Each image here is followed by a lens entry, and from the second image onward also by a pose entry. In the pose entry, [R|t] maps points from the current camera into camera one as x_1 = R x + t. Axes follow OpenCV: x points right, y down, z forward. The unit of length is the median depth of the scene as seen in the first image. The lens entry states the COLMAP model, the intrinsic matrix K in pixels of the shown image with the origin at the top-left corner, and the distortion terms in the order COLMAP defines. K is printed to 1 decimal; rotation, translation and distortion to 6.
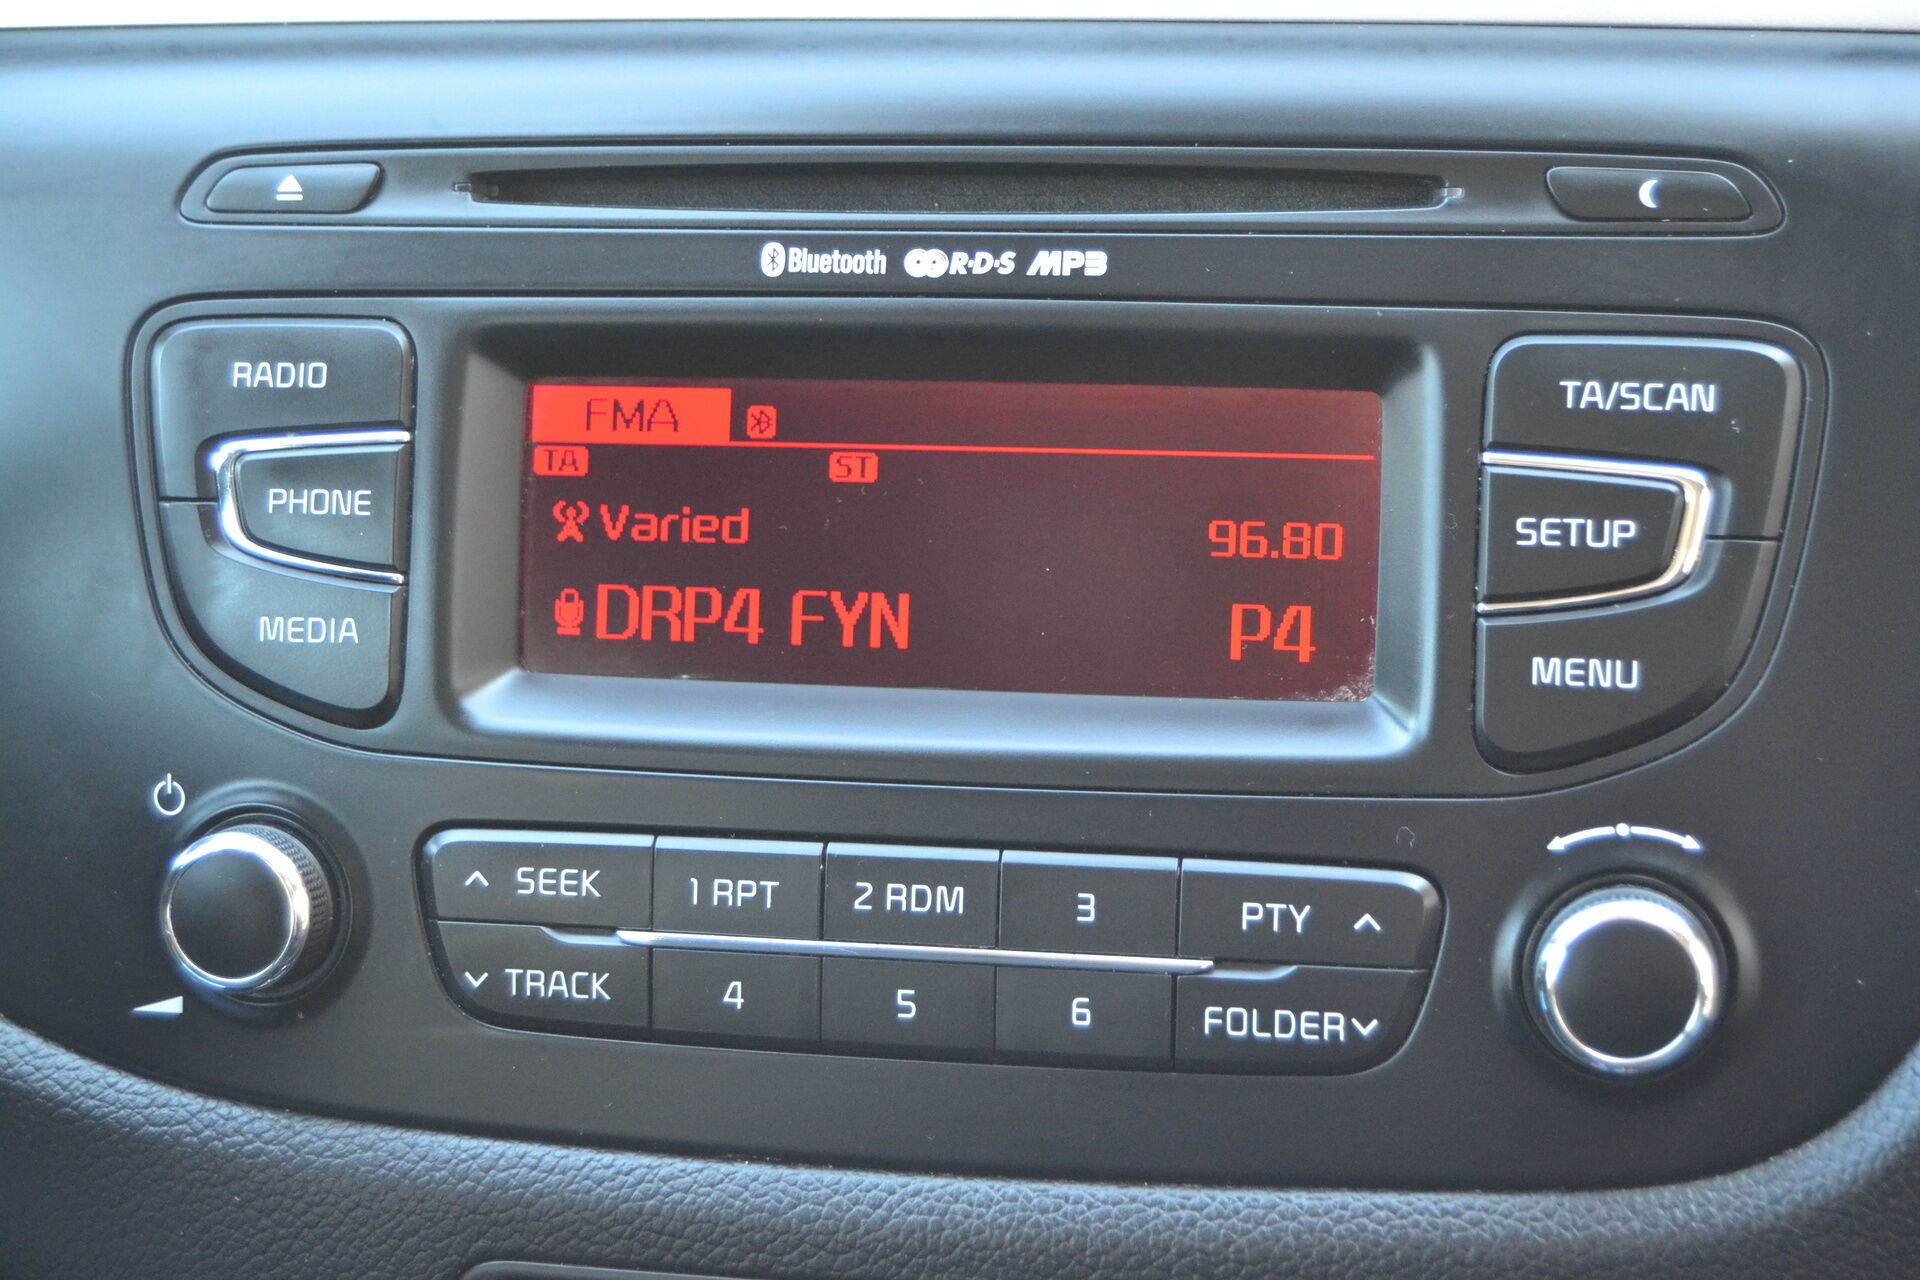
lens RADIAL K [[3176.9, 0, 978.2], [0, 3176.9, 650.5], [0, 0, 1]] dist [-0.043681, 0.000000]
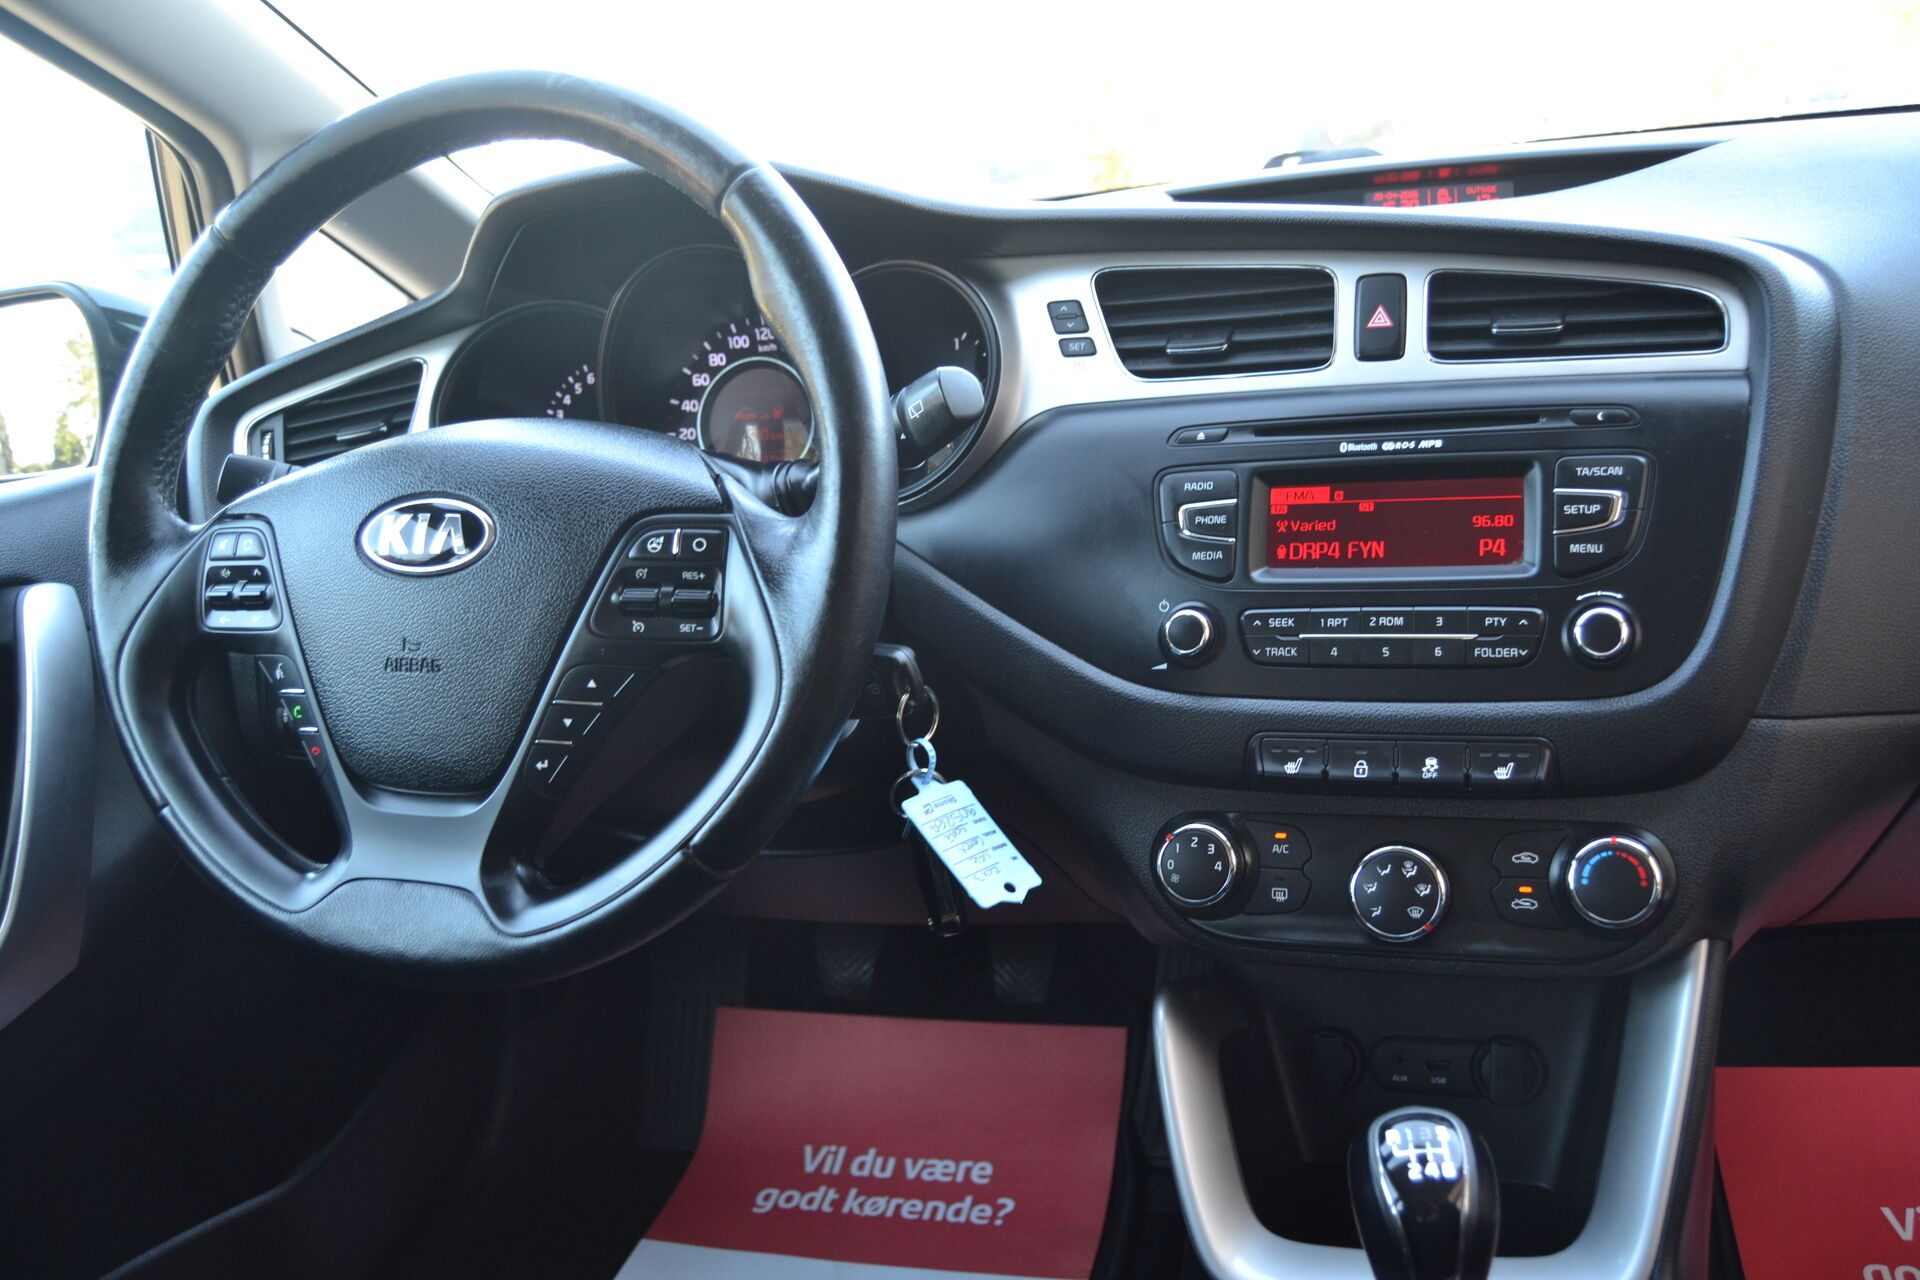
lens RADIAL K [[1586.3, 0, 954.0], [0, 1586.3, 637.5], [0, 0, 1]] dist [-0.069447, -0.016648]
pose [[0.975555, -0.001666, -0.219748, -0.103870], [-0.034196, 0.986639, -0.159290, 0.386539], [0.217077, 0.162911, 0.962464, -0.761490]]
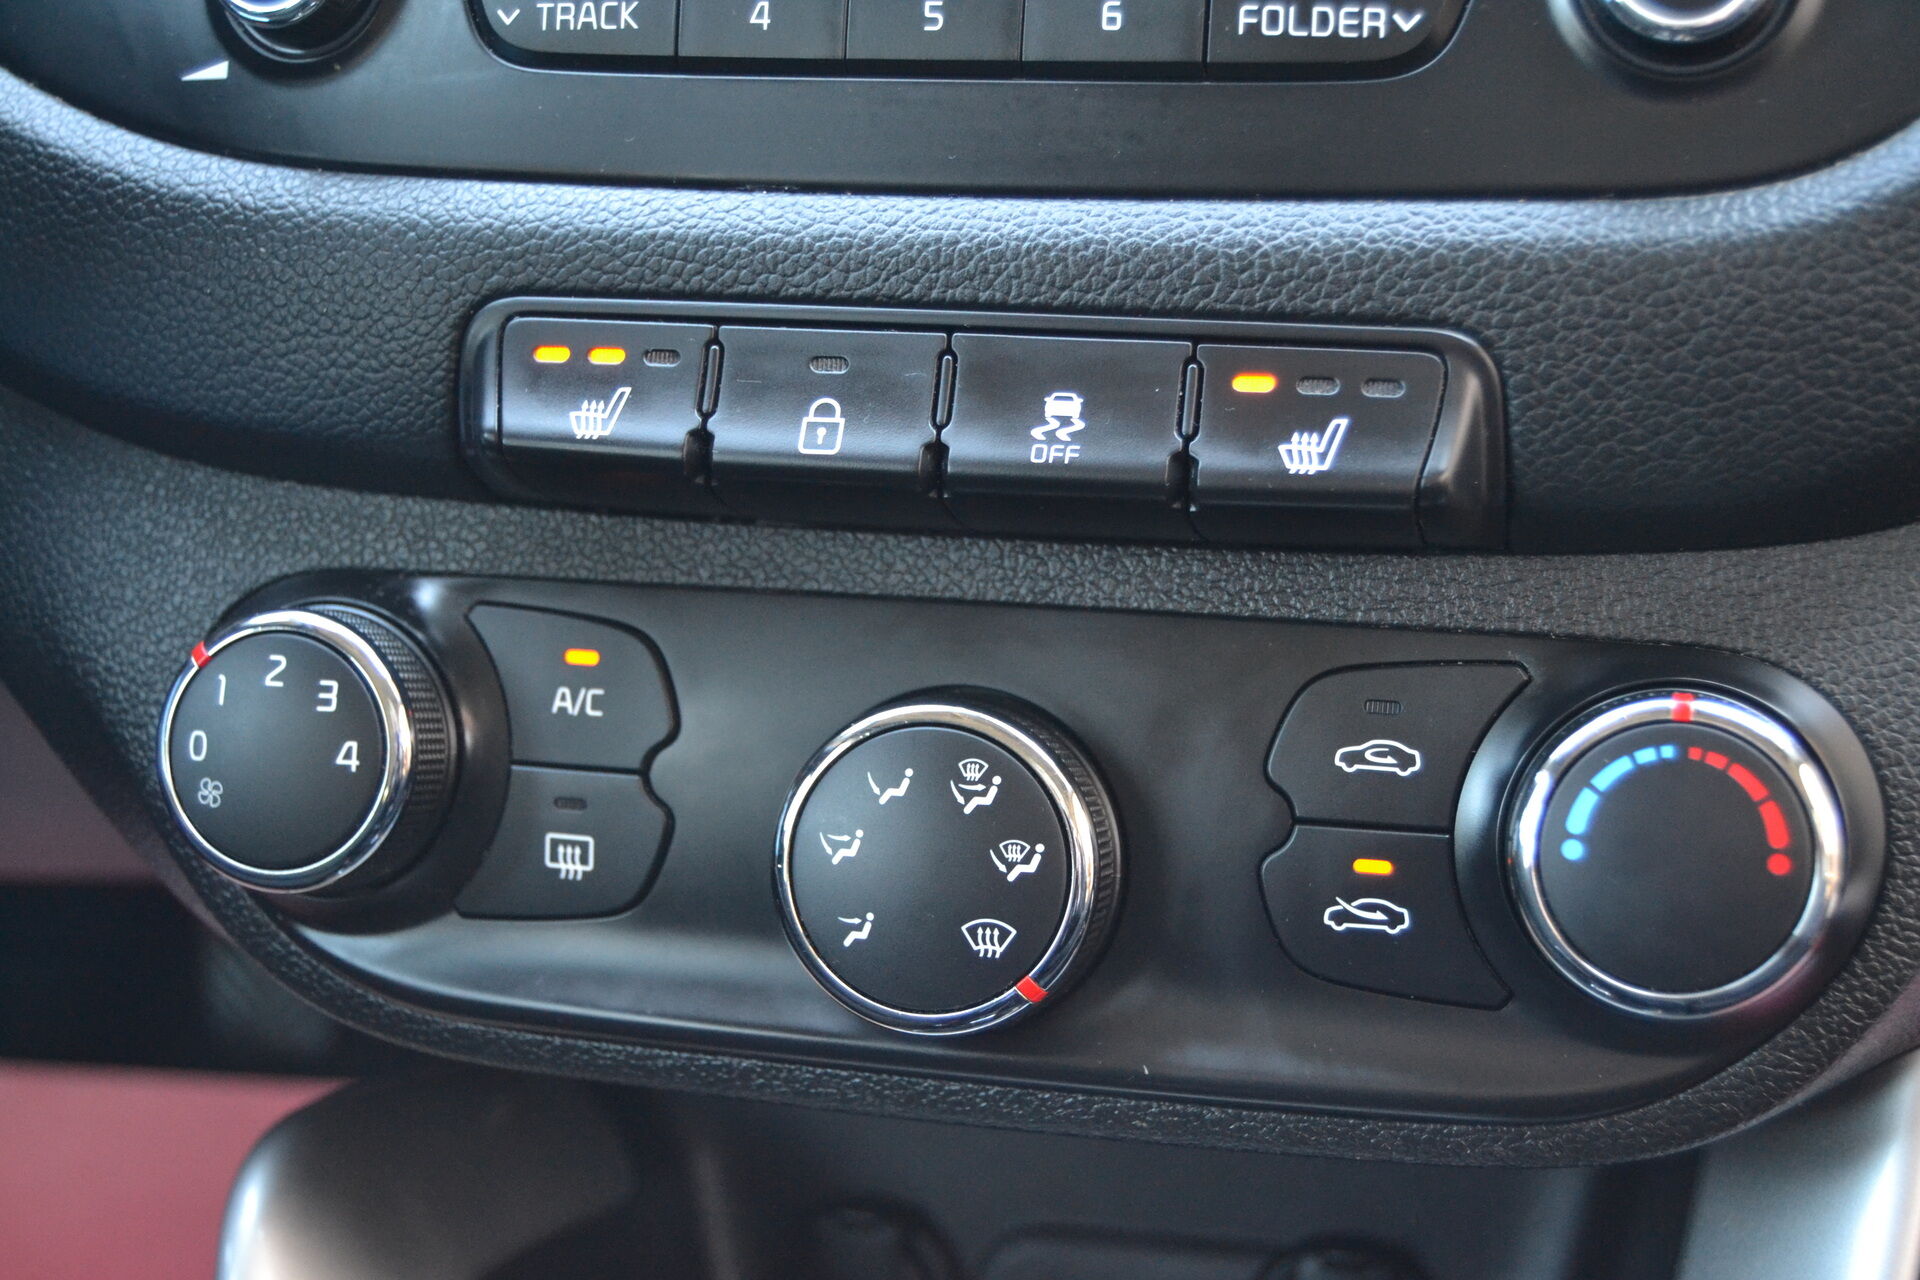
lens RADIAL K [[2653.1, 0, 965.4], [0, 2653.1, 640.5], [0, 0, 1]] dist [-0.057275, 0.000000]
pose [[0.995770, 0.048024, -0.078327, 0.059644], [-0.052062, 0.997374, -0.050342, 0.342576], [0.075704, 0.054207, 0.995656, 0.206953]]
